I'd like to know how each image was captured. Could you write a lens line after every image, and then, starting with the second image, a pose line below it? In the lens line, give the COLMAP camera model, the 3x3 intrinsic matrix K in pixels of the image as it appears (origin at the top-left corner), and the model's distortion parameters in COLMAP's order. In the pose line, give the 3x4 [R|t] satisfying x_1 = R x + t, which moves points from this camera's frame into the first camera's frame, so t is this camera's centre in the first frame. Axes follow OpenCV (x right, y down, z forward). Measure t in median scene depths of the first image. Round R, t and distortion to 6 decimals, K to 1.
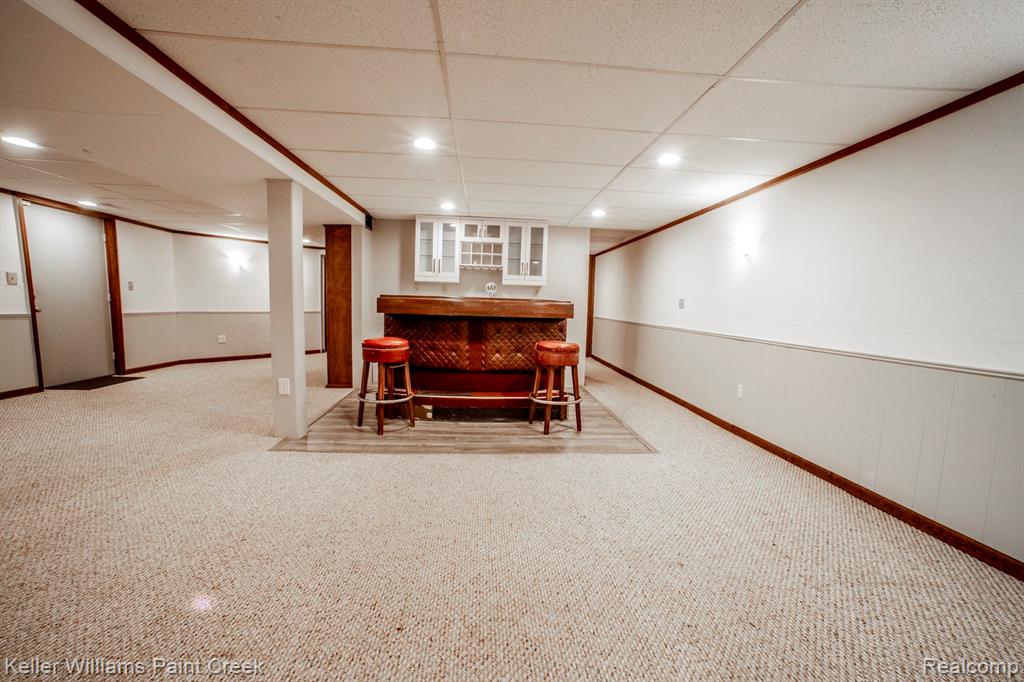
lens RADIAL K [[401.3, 0, 512.0], [0, 401.3, 341.0], [0, 0, 1]] dist [-0.063176, 0.029371]
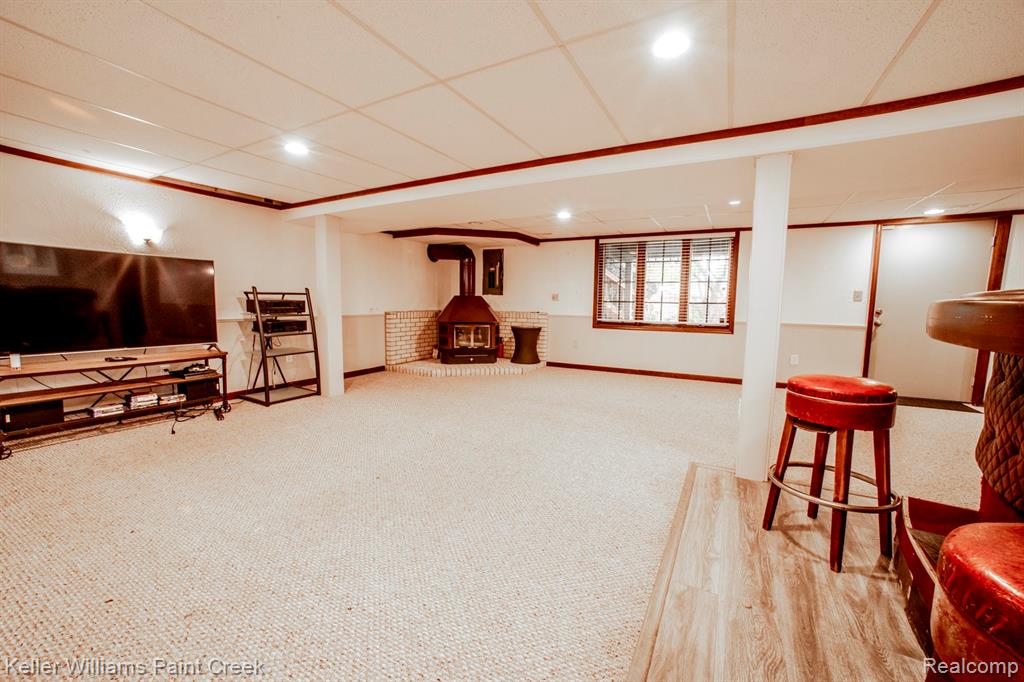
lens RADIAL K [[401.3, 0, 512.0], [0, 401.3, 341.0], [0, 0, 1]] dist [-0.063176, 0.029371]
pose [[-0.535461, 0.049165, -0.843128, 0.346335], [-0.108073, 0.986108, 0.126138, -0.072378], [0.837617, 0.158661, -0.522709, 0.913297]]
